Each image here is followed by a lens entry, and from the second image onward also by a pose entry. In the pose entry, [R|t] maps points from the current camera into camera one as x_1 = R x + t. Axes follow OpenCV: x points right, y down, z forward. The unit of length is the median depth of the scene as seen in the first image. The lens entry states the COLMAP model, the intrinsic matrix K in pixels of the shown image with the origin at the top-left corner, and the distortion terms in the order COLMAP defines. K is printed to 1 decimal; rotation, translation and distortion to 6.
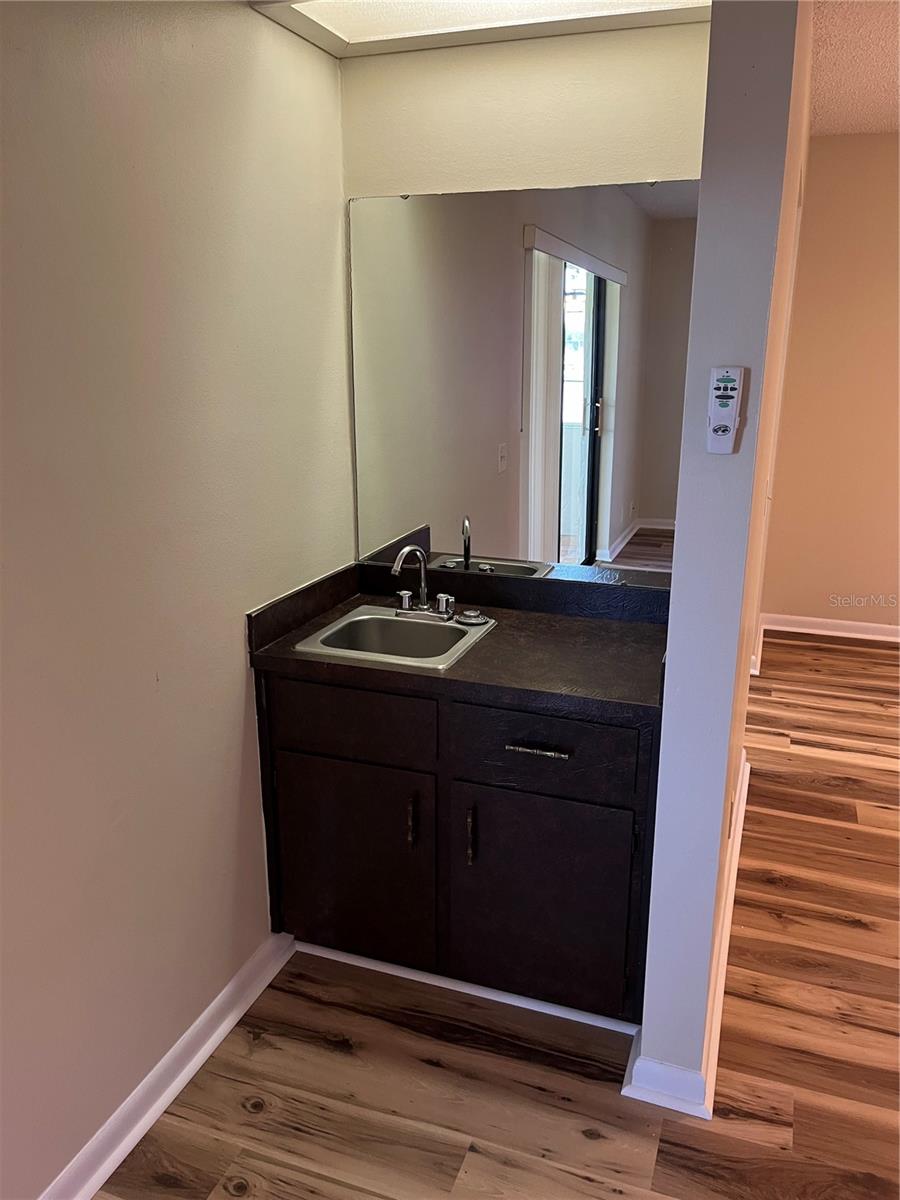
lens RADIAL K [[917.8, 0, 430.6], [0, 917.8, 603.0], [0, 0, 1]] dist [0.071730, -0.087486]
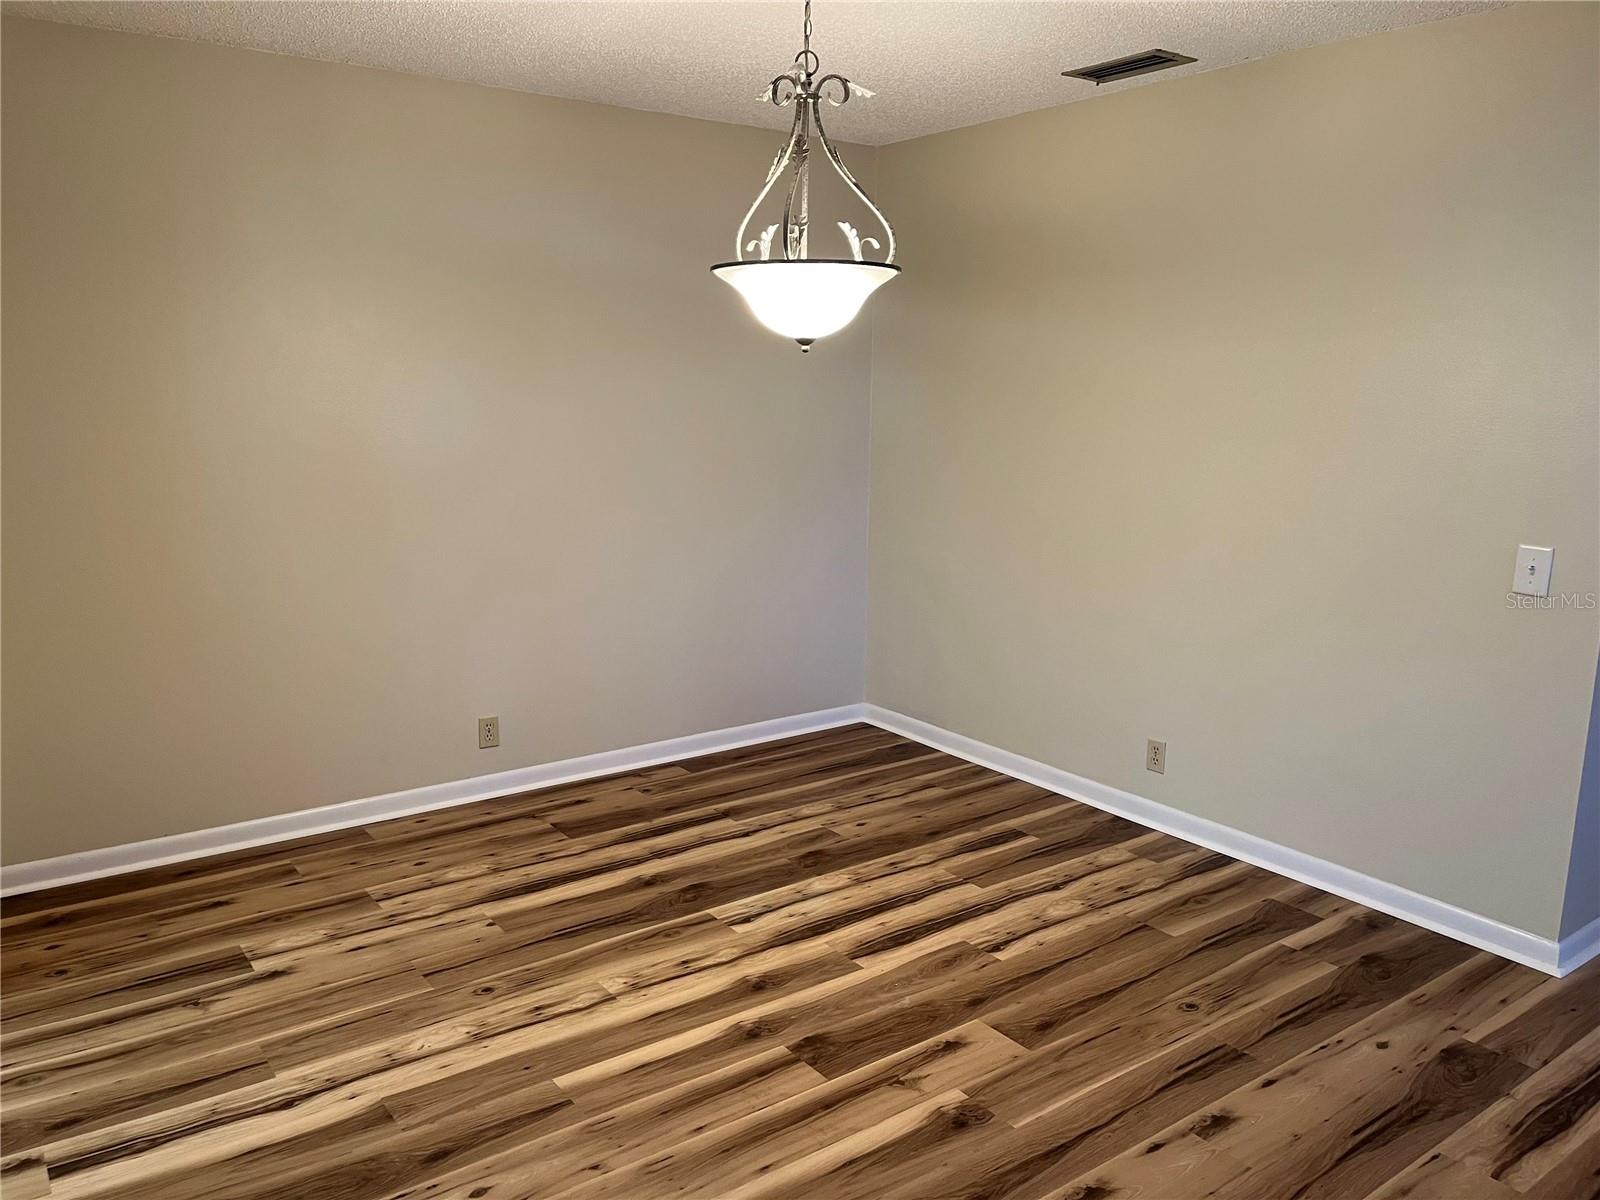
lens RADIAL K [[1207.7, 0, 803.1], [0, 1207.7, 603.2], [0, 0, 1]] dist [0.087678, -0.123872]
pose [[0.542934, -0.148330, 0.826571, 0.187649], [0.218547, 0.975319, 0.031470, -0.121644], [-0.810839, 0.163558, 0.561951, 0.427857]]
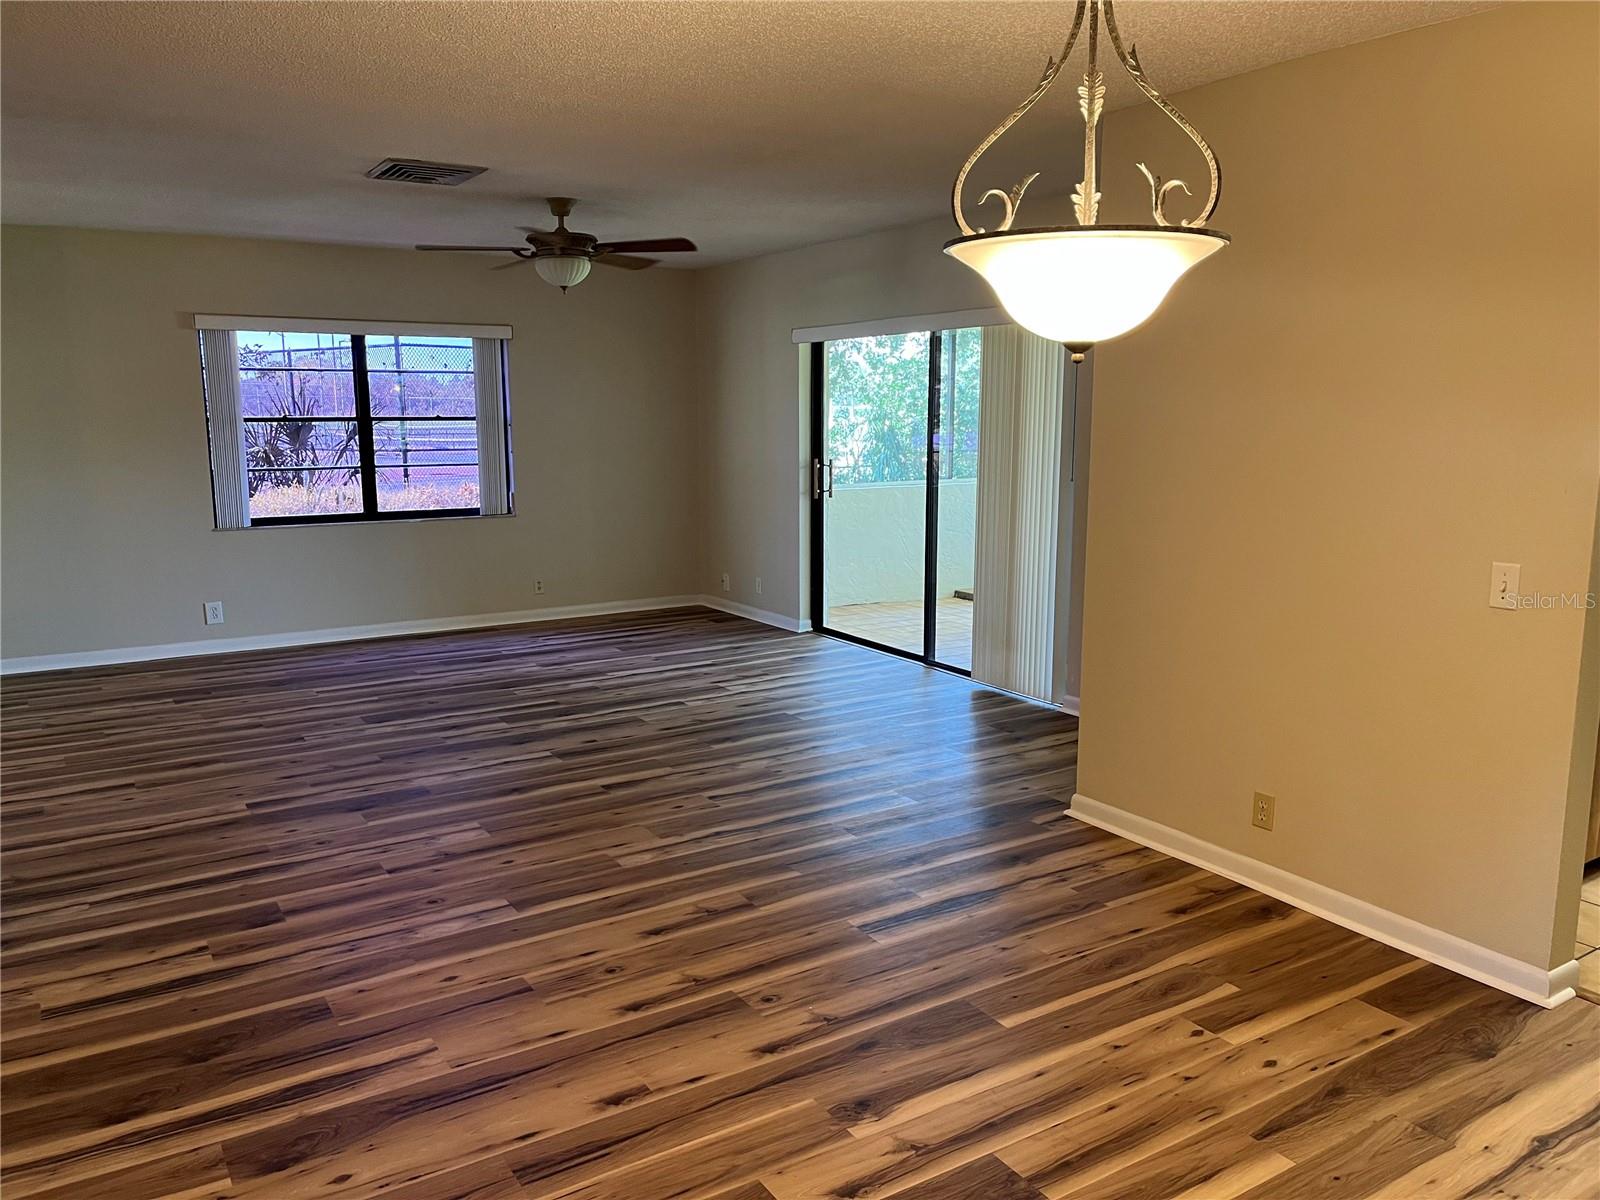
lens RADIAL K [[1223.7, 0, 808.9], [0, 1223.7, 595.9], [0, 0, 1]] dist [0.071730, -0.087486]
pose [[-0.601871, 0.126425, -0.788522, 2.010905], [-0.217202, 0.924253, 0.313975, -0.405587], [0.768488, 0.360241, -0.528821, 1.421631]]
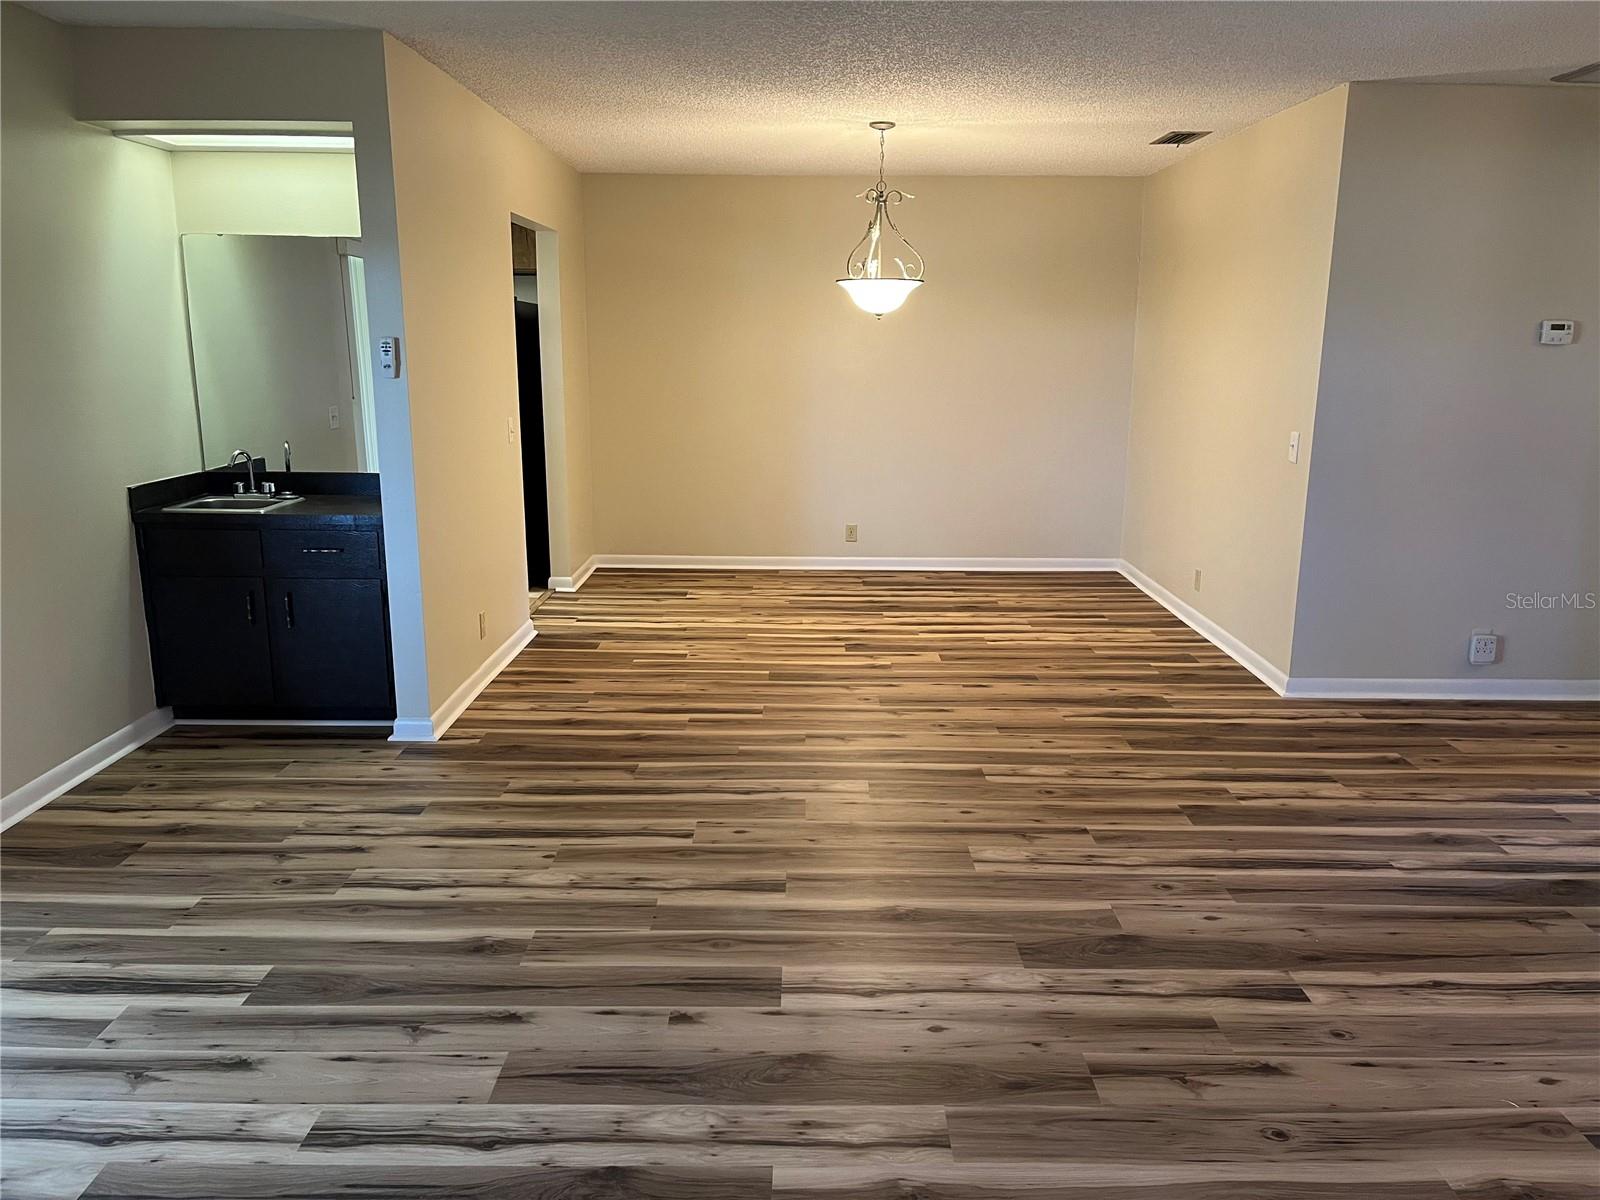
lens RADIAL K [[1207.7, 0, 803.1], [0, 1207.7, 603.2], [0, 0, 1]] dist [0.087678, -0.123872]
pose [[0.936355, -0.070197, 0.343964, 0.139170], [0.090819, 0.994886, -0.044194, 0.370020], [-0.339102, 0.072619, 0.937942, -1.249931]]
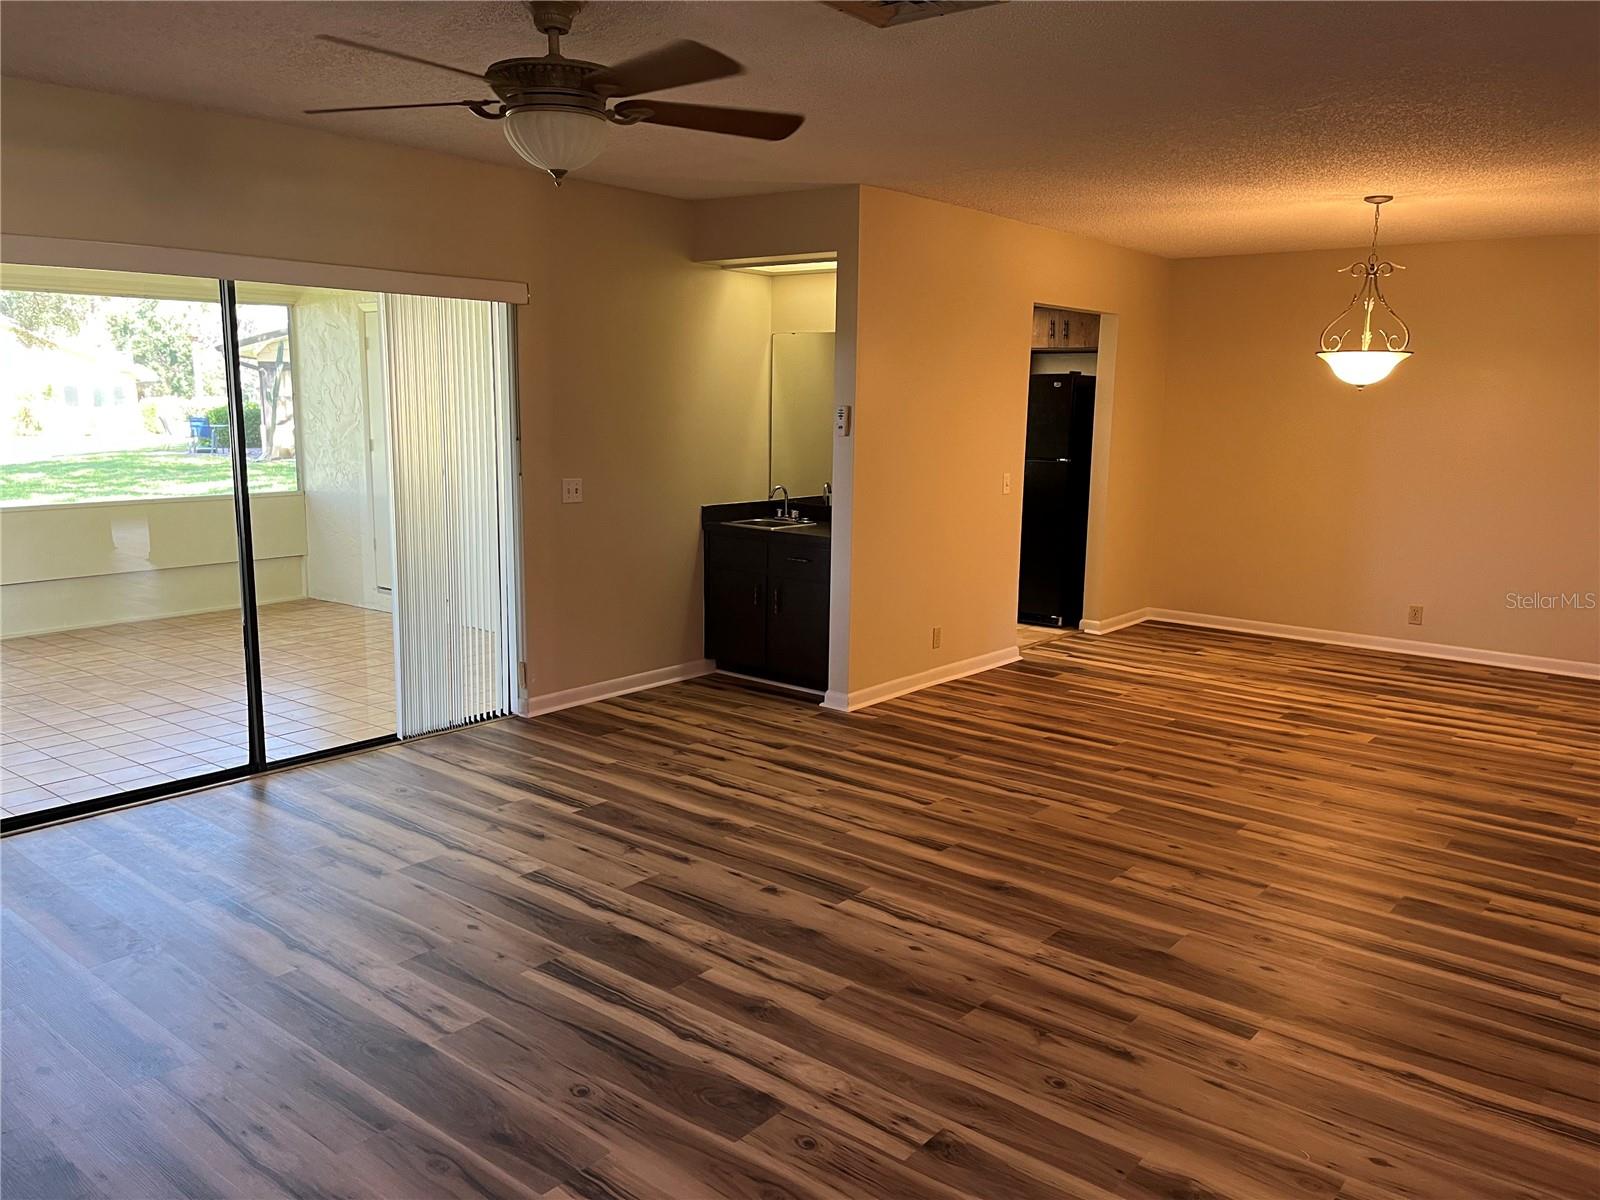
lens RADIAL K [[1191.7, 0, 799.2], [0, 1191.7, 619.1], [0, 0, 1]] dist [0.084124, -0.113750]
pose [[0.947834, 0.071778, -0.310577, 0.916820], [-0.101905, 0.991419, -0.081871, 0.472651], [0.302035, 0.109250, 0.947016, -1.630003]]
